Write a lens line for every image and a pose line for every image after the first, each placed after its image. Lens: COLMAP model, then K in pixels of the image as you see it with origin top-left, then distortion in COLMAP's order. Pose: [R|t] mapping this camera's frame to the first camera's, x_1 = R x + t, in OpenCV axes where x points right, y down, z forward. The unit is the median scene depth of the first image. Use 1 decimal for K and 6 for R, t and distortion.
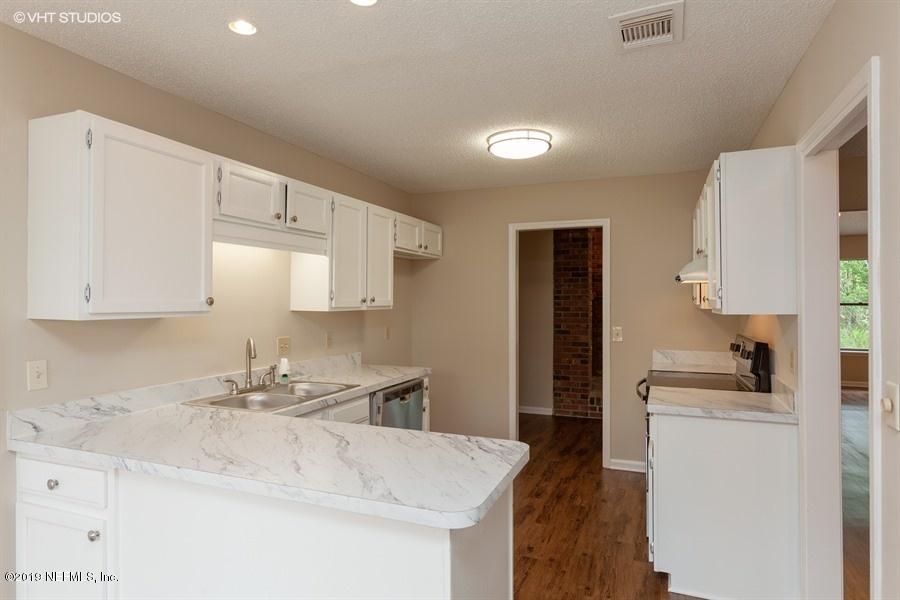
lens RADIAL K [[523.1, 0, 448.3], [0, 523.1, 297.6], [0, 0, 1]] dist [-0.002333, 0.002540]
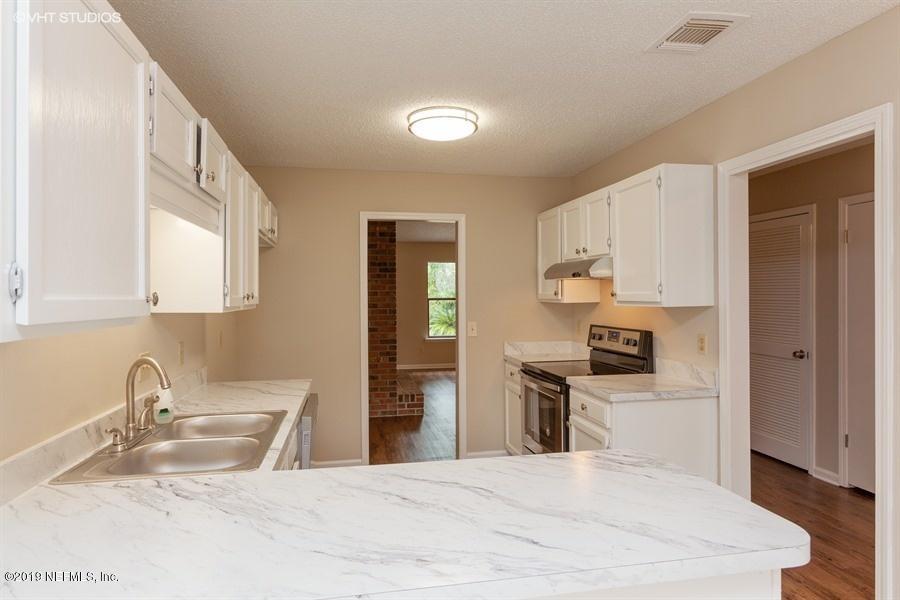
lens RADIAL K [[523.1, 0, 449.7], [0, 523.1, 298.0], [0, 0, 1]] dist [-0.002333, 0.002540]
pose [[0.835460, -0.007122, 0.549505, -0.362000], [0.003679, 0.999966, 0.007367, 0.002402], [-0.549539, -0.004133, 0.835458, 0.237747]]
